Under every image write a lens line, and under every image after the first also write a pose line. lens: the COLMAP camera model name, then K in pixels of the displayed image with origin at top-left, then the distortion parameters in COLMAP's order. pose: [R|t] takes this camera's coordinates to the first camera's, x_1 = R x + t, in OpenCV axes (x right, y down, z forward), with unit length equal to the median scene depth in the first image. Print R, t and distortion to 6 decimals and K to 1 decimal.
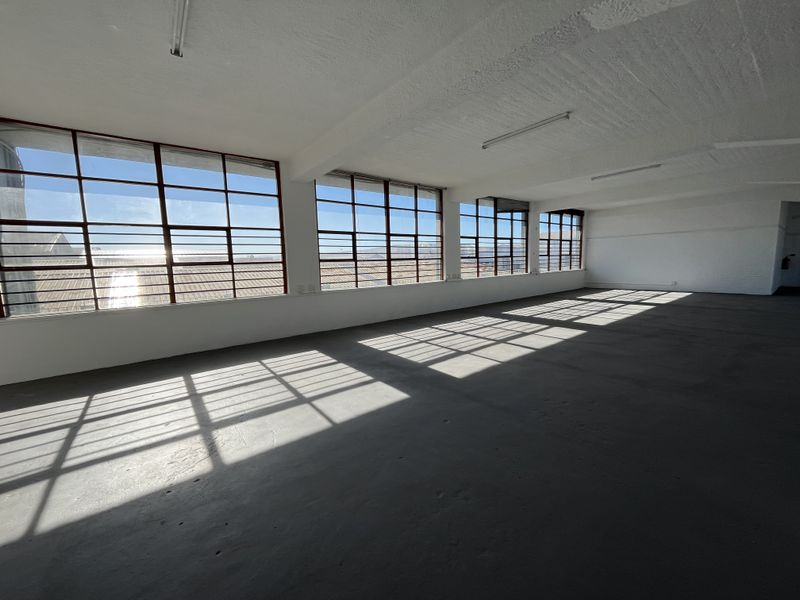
lens RADIAL K [[324.3, 0, 399.2], [0, 324.3, 301.4], [0, 0, 1]] dist [-0.003089, -0.000491]
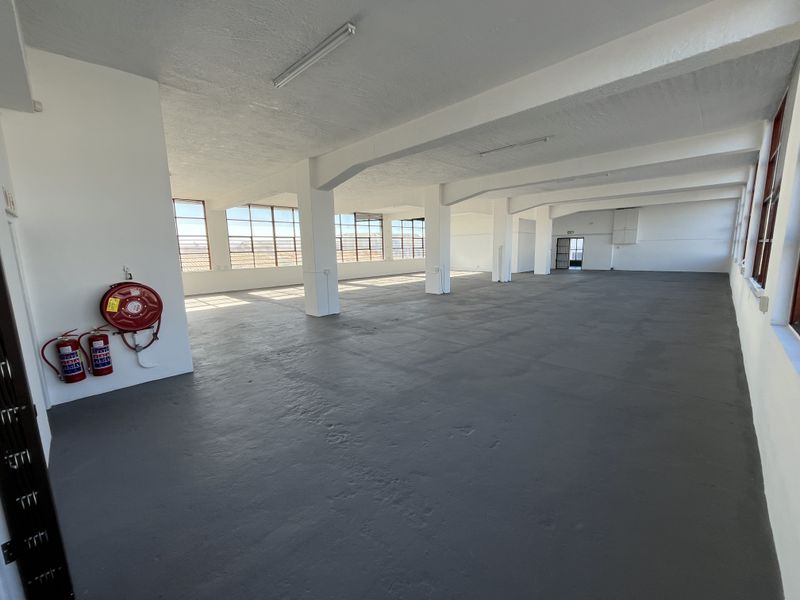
lens RADIAL K [[324.3, 0, 398.6], [0, 324.3, 301.5], [0, 0, 1]] dist [-0.003089, -0.000491]
pose [[0.992915, -0.017006, 0.117603, 0.267400], [0.013141, 0.999350, 0.033562, 0.058342], [-0.118097, -0.031779, 0.992493, -0.528532]]
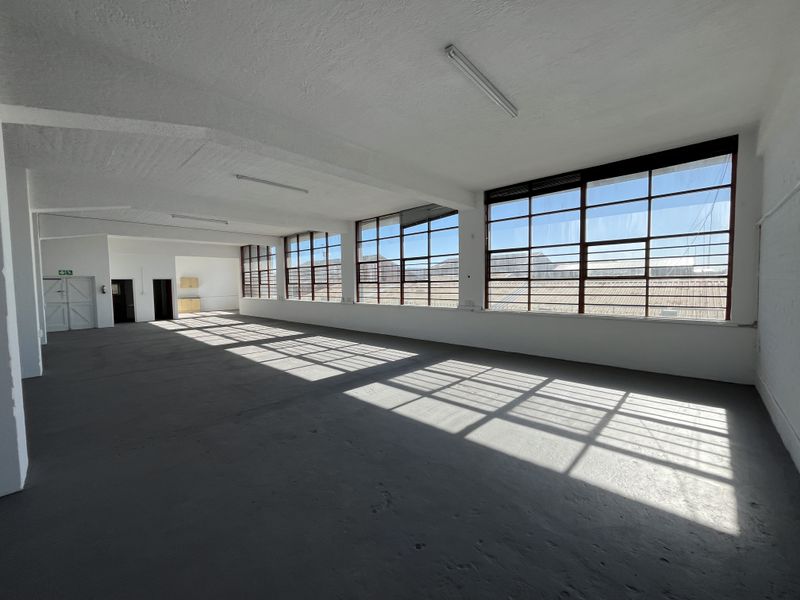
lens RADIAL K [[324.3, 0, 398.1], [0, 324.3, 299.0], [0, 0, 1]] dist [-0.003089, -0.000491]
pose [[0.146753, 0.073115, -0.986467, 0.961321], [-0.113309, 0.991943, 0.056665, -0.119701], [0.982662, 0.103460, 0.153856, 0.745888]]
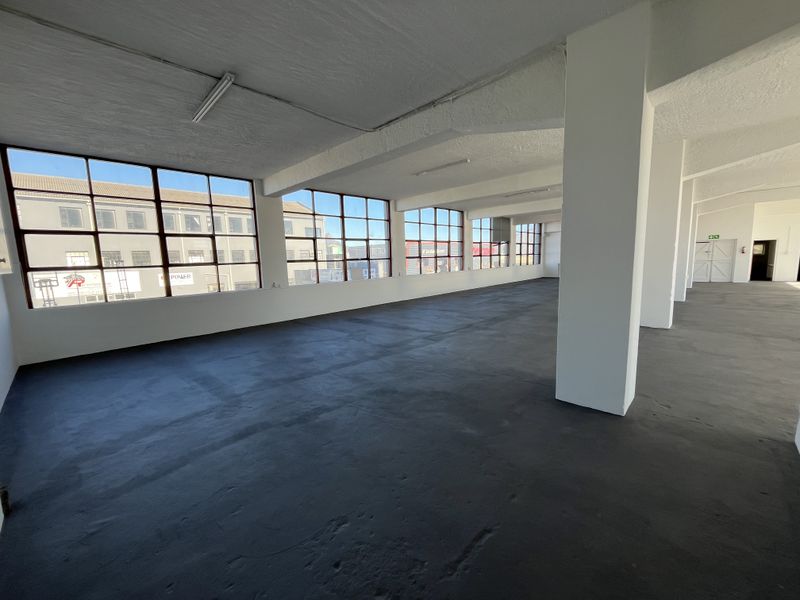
lens RADIAL K [[324.3, 0, 394.9], [0, 324.3, 300.3], [0, 0, 1]] dist [-0.003089, -0.000491]
pose [[-0.989565, 0.074500, -0.123336, 1.221549], [0.041138, 0.966412, 0.253683, -0.157973], [0.138093, 0.245962, -0.959392, 0.974122]]
